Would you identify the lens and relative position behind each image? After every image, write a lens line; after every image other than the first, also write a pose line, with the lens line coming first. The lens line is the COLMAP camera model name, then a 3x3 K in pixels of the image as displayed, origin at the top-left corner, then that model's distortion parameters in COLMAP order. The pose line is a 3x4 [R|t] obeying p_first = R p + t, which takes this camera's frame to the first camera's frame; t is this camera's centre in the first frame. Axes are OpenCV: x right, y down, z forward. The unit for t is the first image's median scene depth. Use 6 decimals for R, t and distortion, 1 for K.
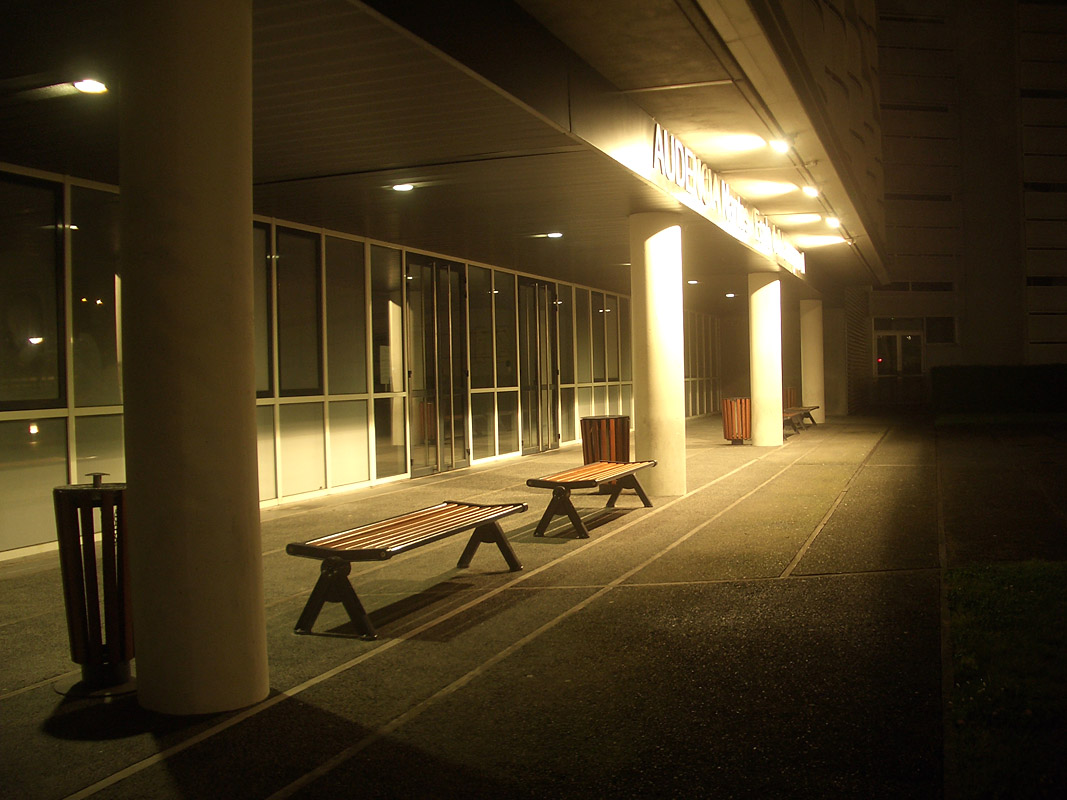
lens RADIAL K [[1165.4, 0, 533.5], [0, 1165.4, 400.0], [0, 0, 1]] dist [-0.013790, -0.012513]
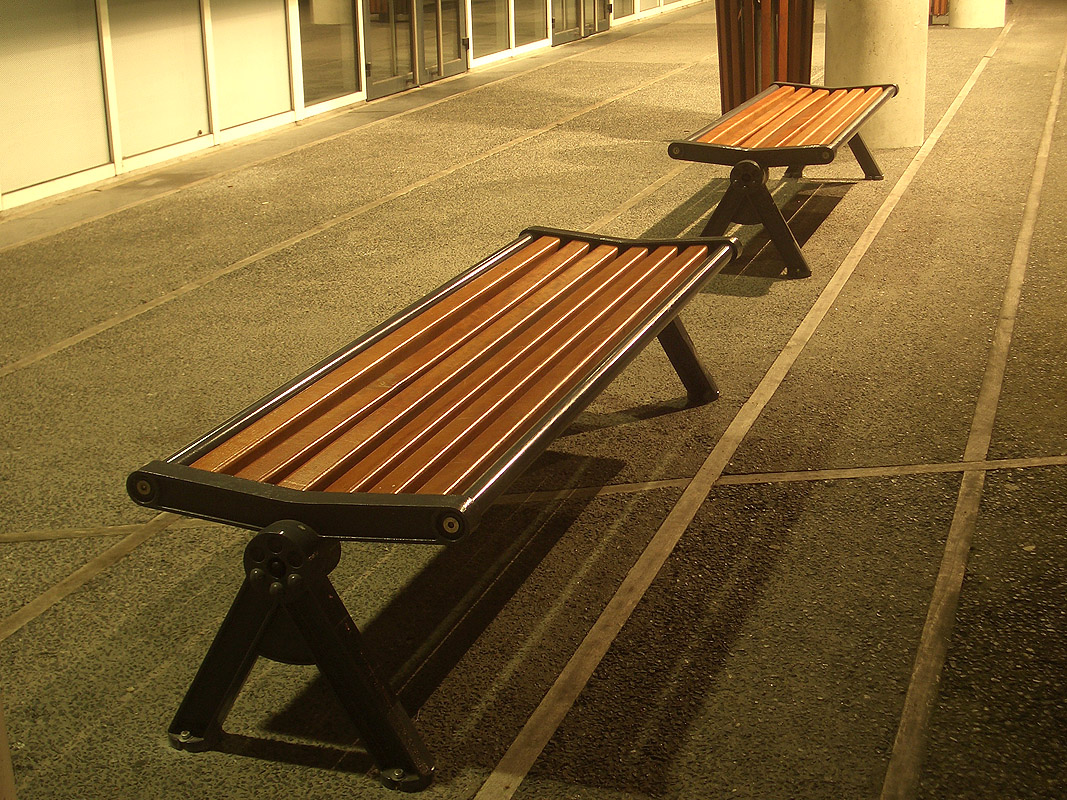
lens RADIAL K [[1679.5, 0, 533.5], [0, 1679.5, 400.0], [0, 0, 1]] dist [-0.040230, -0.136070]
pose [[0.999800, -0.005545, 0.019218, -0.053626], [0.000183, 0.963296, 0.268443, -0.006770], [-0.020001, -0.268386, 0.963104, 0.273308]]
